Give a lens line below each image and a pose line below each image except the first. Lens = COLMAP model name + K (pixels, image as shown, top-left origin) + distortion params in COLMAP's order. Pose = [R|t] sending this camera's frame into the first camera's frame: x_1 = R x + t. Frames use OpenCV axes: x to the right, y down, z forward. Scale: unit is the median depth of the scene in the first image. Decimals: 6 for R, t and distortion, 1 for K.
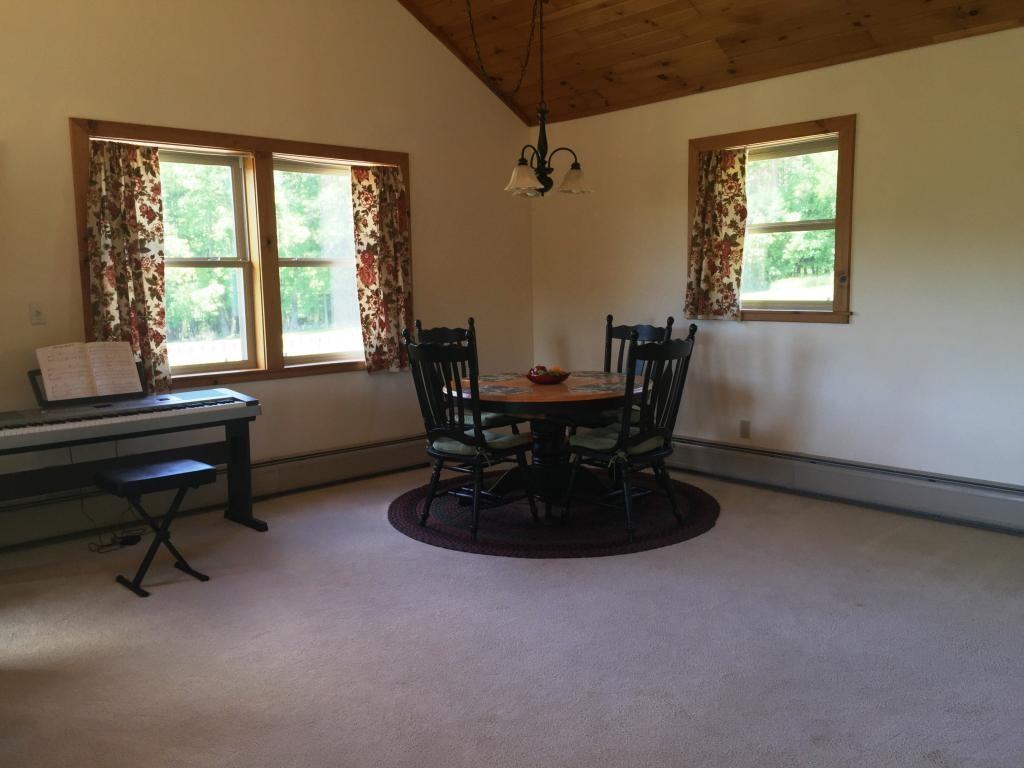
lens RADIAL K [[883.5, 0, 502.3], [0, 883.5, 381.0], [0, 0, 1]] dist [0.081529, -0.106445]
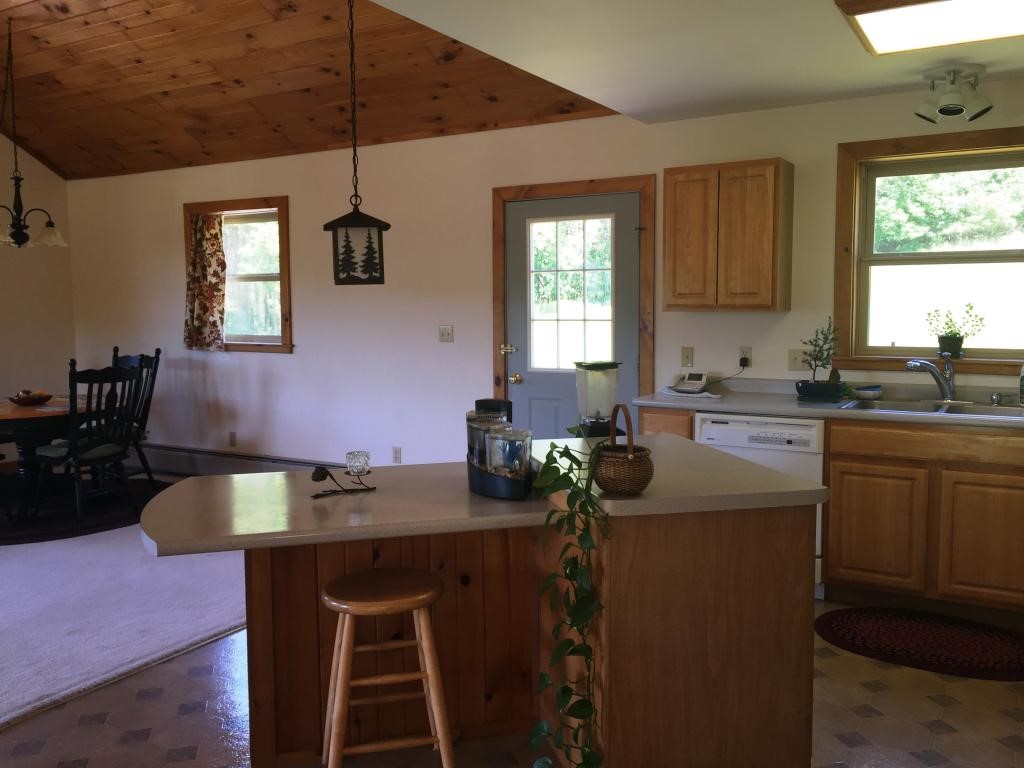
lens RADIAL K [[883.5, 0, 512.4], [0, 883.5, 375.6], [0, 0, 1]] dist [0.081529, -0.106445]
pose [[0.953675, -0.012671, 0.300573, 0.278799], [0.024199, 0.999106, -0.034659, 0.018937], [-0.299865, 0.040327, 0.953129, -0.305549]]
